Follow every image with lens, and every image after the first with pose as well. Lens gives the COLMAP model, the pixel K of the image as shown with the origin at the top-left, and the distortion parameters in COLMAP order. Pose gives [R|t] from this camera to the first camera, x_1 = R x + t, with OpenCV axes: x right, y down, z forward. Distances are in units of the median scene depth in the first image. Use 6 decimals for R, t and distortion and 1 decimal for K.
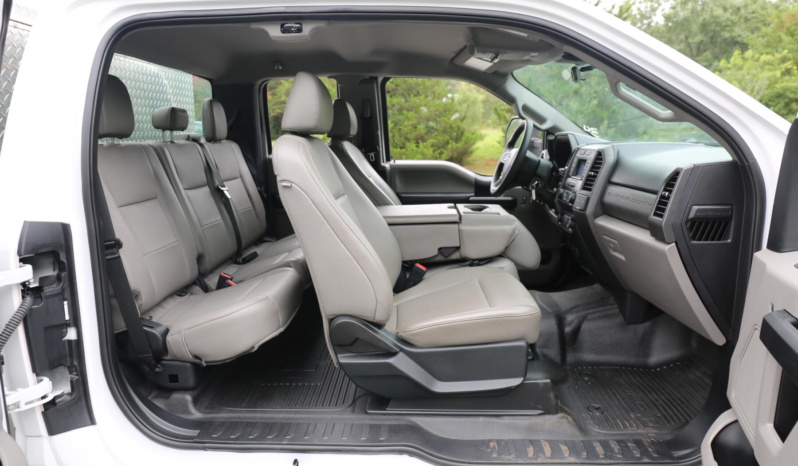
lens RADIAL K [[543.1, 0, 395.7], [0, 543.1, 236.3], [0, 0, 1]] dist [-0.105171, 0.086435]
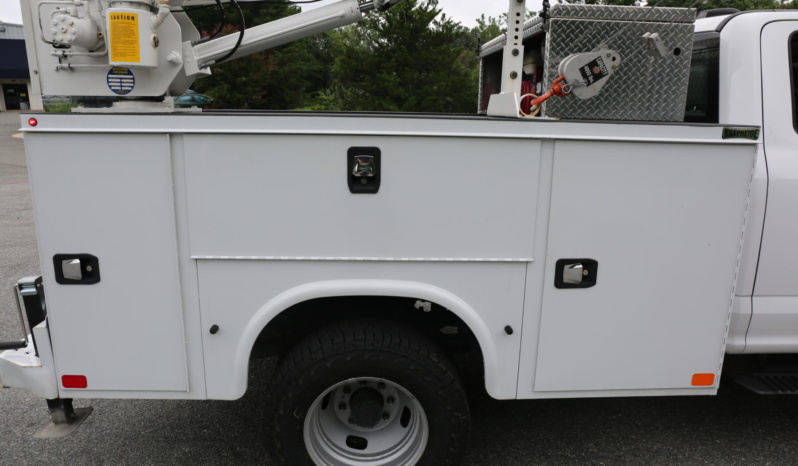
lens RADIAL K [[543.1, 0, 395.7], [0, 543.1, 236.3], [0, 0, 1]] dist [-0.105171, 0.086435]
pose [[0.996024, 0.006881, 0.088823, -1.214952], [-0.010975, 0.998895, 0.045688, 0.084211], [-0.088410, -0.046481, 0.994999, -0.311772]]
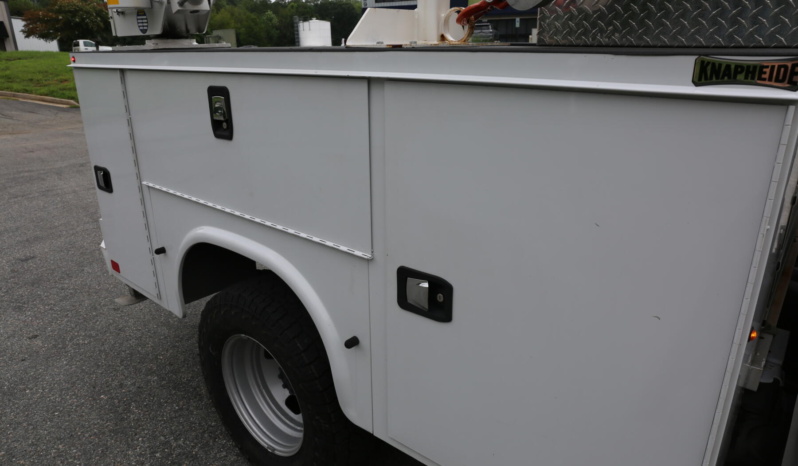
lens RADIAL K [[543.1, 0, 395.7], [0, 543.1, 236.3], [0, 0, 1]] dist [-0.105171, 0.086435]
pose [[0.789947, 0.210715, -0.575832, -0.545826], [-0.110448, 0.972636, 0.204402, 0.009507], [0.603146, -0.097868, 0.791604, 0.075962]]
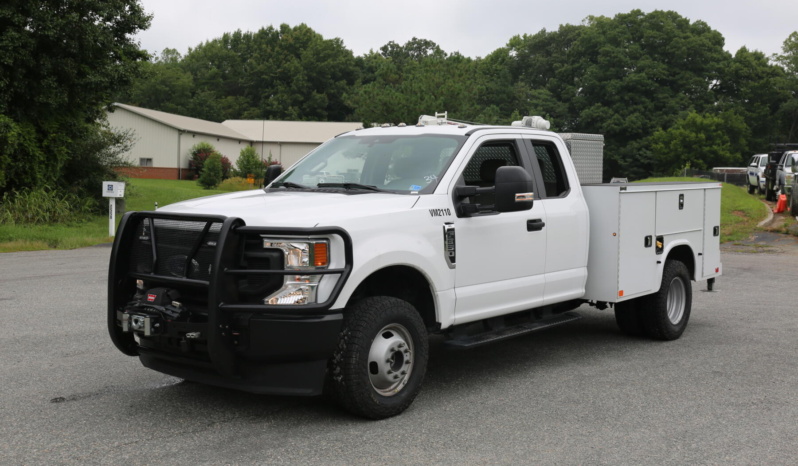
lens RADIAL K [[897.8, 0, 399.0], [0, 897.8, 233.0], [0, 0, 1]] dist [0.025061, 0.040105]
pose [[0.597038, -0.050236, 0.800638, -5.315497], [0.130905, 0.990761, -0.035451, 0.141928], [-0.791460, 0.125974, 0.598098, -0.914532]]
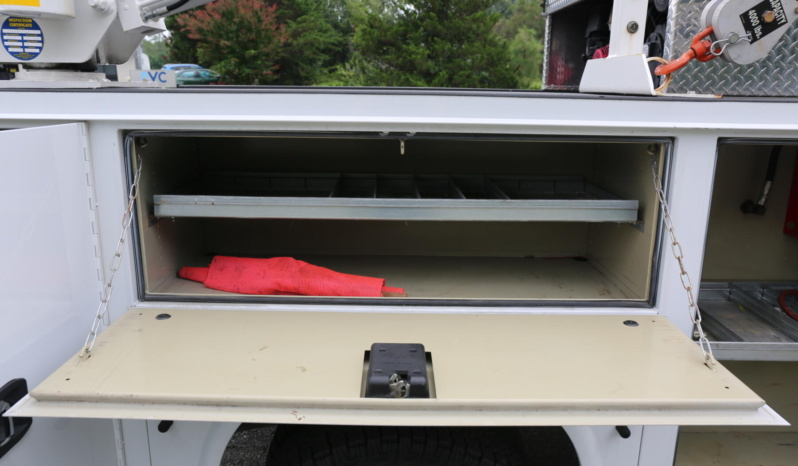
lens RADIAL K [[596.9, 0, 395.4], [0, 596.9, 234.9], [0, 0, 1]] dist [-0.094199, 0.098358]
pose [[0.998917, 0.011094, 0.045178, -1.218462], [-0.013861, 0.998018, 0.061389, 0.037914], [-0.044408, -0.061949, 0.997091, -0.040093]]
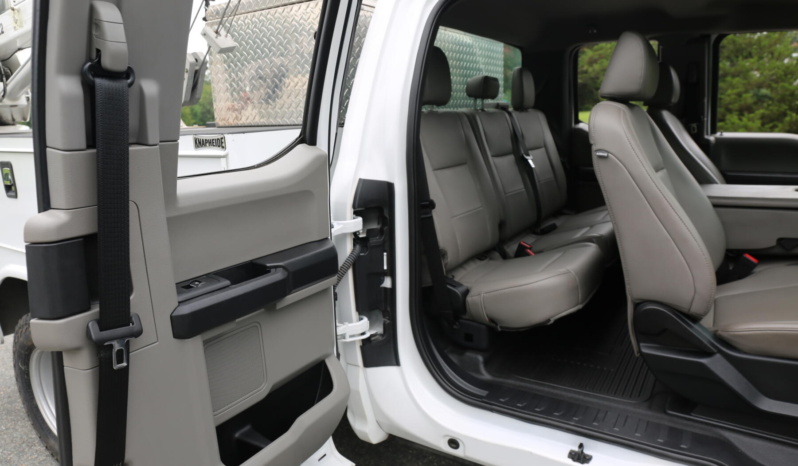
lens RADIAL K [[543.1, 0, 395.7], [0, 543.1, 236.3], [0, 0, 1]] dist [-0.105171, 0.086435]
pose [[0.864238, 0.098167, -0.493412, -0.030491], [-0.072820, 0.994858, 0.070383, 0.004550], [0.497784, -0.024898, 0.866943, 0.012729]]
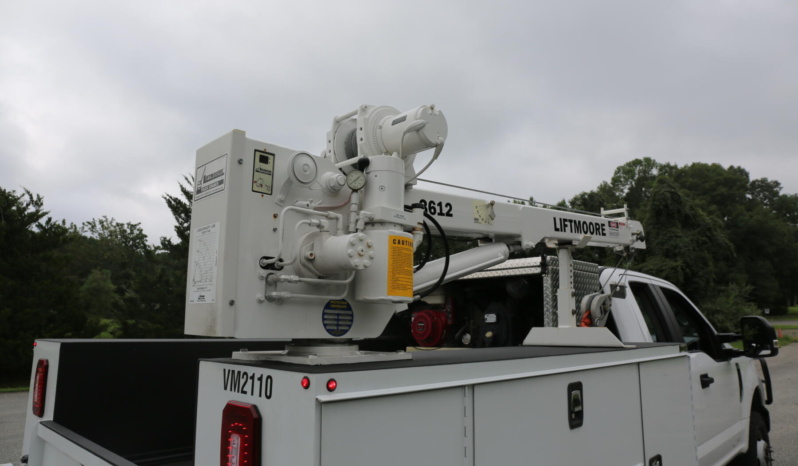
lens RADIAL K [[539.5, 0, 395.2], [0, 539.5, 233.1], [0, 0, 1]] dist [-0.104291, 0.080580]
pose [[0.662757, 0.141270, 0.735388, -2.050089], [0.126553, 0.946788, -0.295934, -0.024955], [-0.738063, 0.289198, 0.609612, 0.139971]]
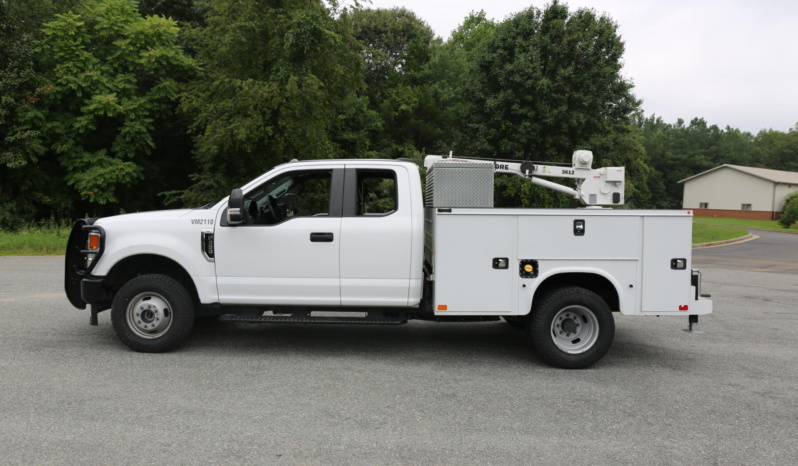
lens RADIAL K [[596.9, 0, 395.4], [0, 596.9, 234.9], [0, 0, 1]] dist [-0.094199, 0.098358]
pose [[0.998881, 0.011856, 0.045790, -2.127732], [-0.005939, 0.991854, -0.127240, 0.394682], [-0.046926, 0.126826, 0.990814, -2.041647]]
